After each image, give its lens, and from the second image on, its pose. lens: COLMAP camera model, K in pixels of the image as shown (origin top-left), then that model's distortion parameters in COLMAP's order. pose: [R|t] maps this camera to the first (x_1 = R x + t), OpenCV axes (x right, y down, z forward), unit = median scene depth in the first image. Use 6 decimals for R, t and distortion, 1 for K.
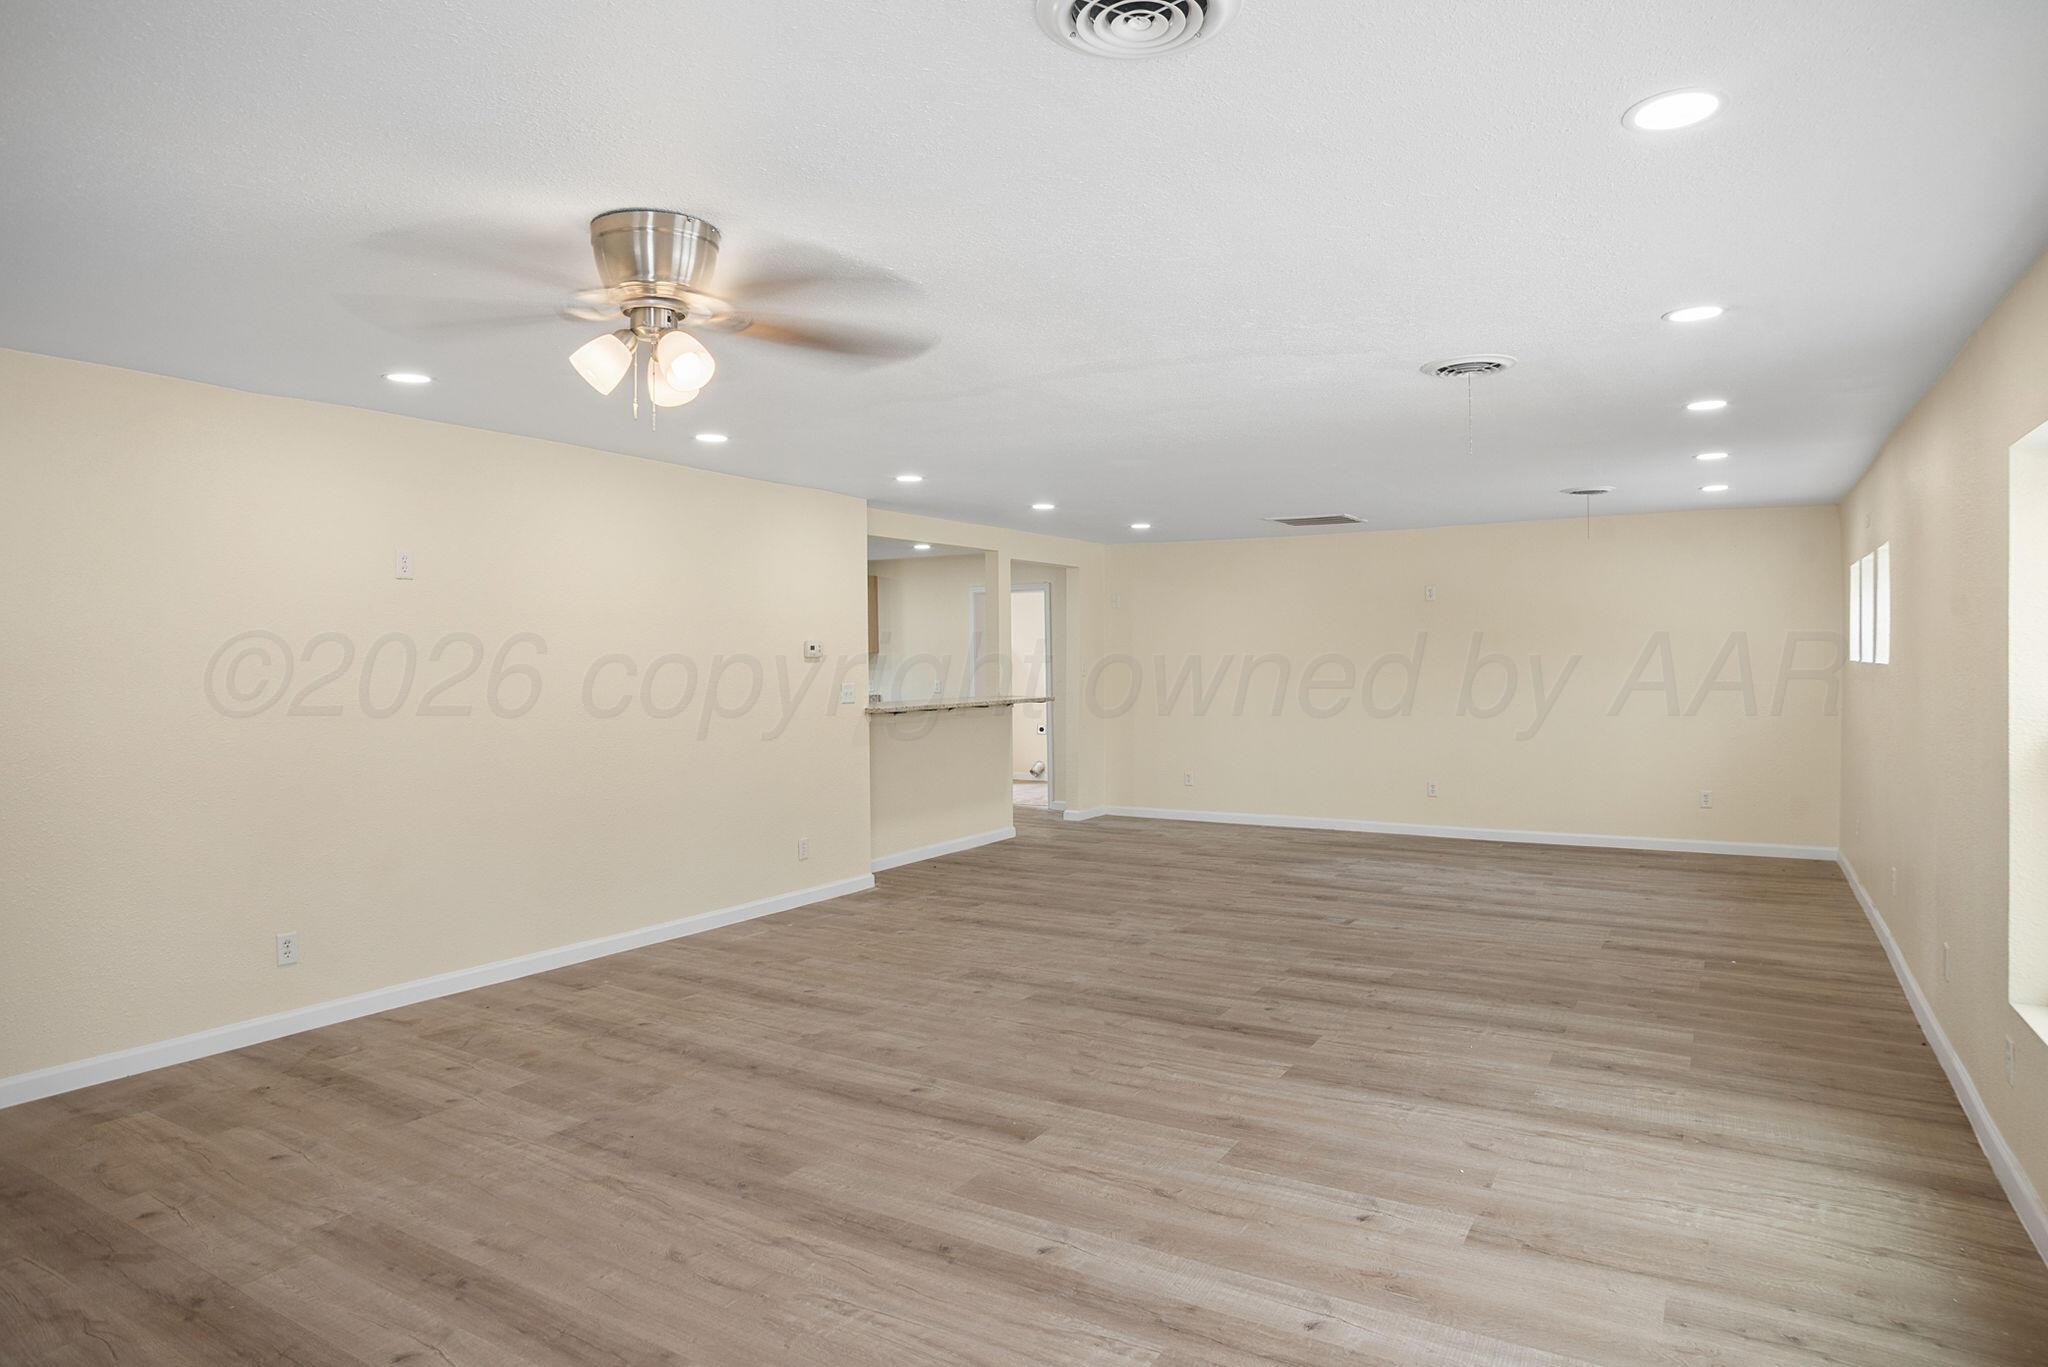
lens RADIAL K [[1181.3, 0, 1021.2], [0, 1181.3, 710.4], [0, 0, 1]] dist [-0.126282, 0.078331]
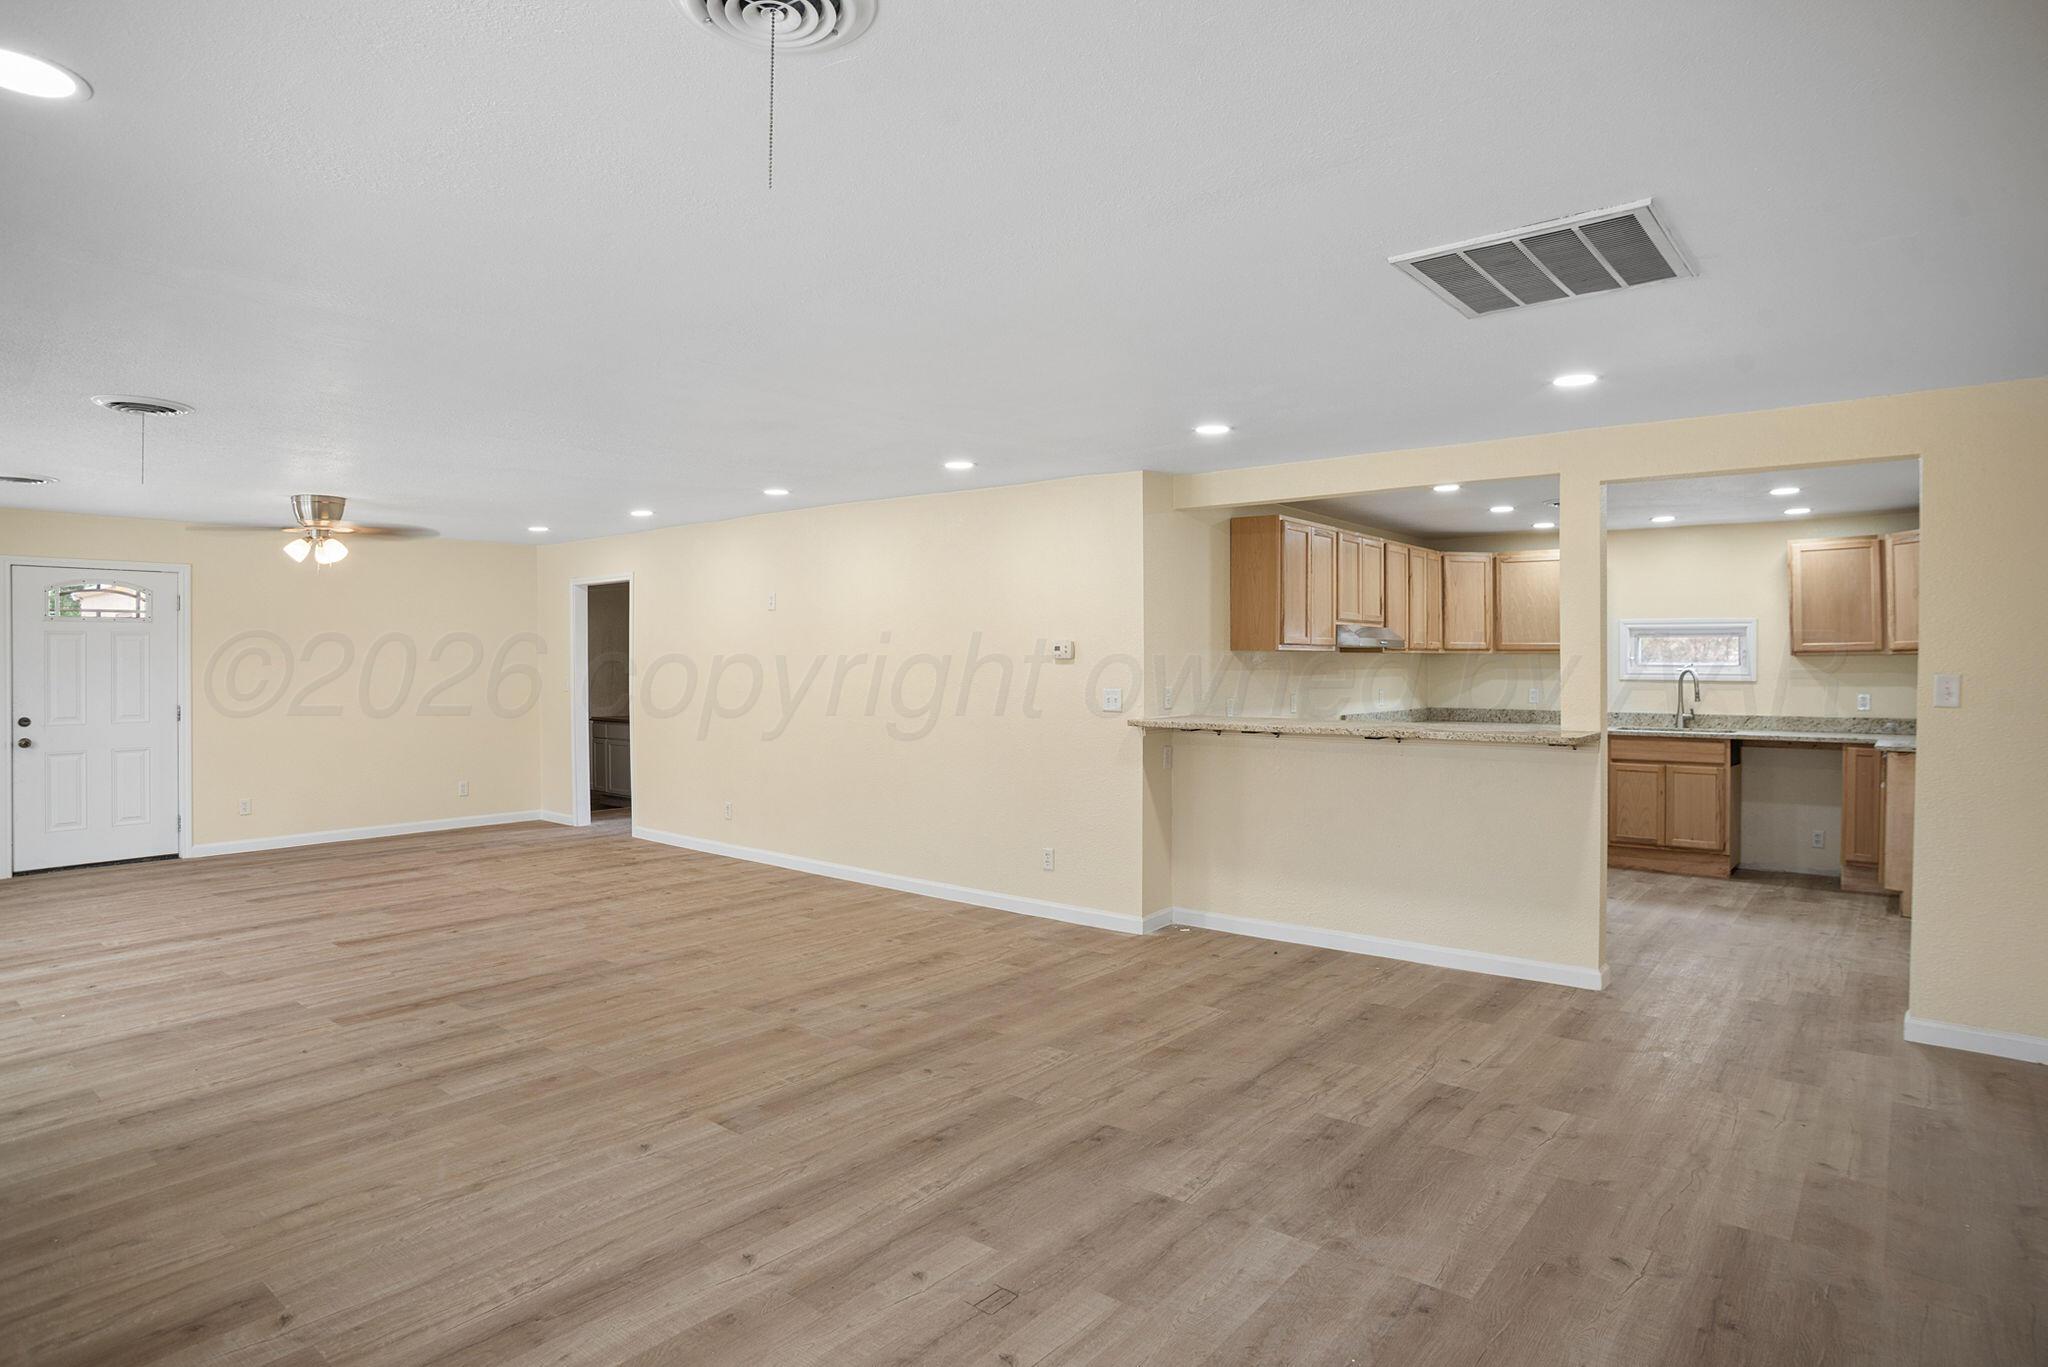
lens RADIAL K [[1130.4, 0, 1030.7], [0, 1130.4, 652.2], [0, 0, 1]] dist [-0.100984, 0.050087]
pose [[-0.132167, 0.000775, -0.991227, 1.072260], [-0.037846, 0.999267, 0.005827, -0.082394], [0.990505, 0.038284, -0.132041, 1.615020]]
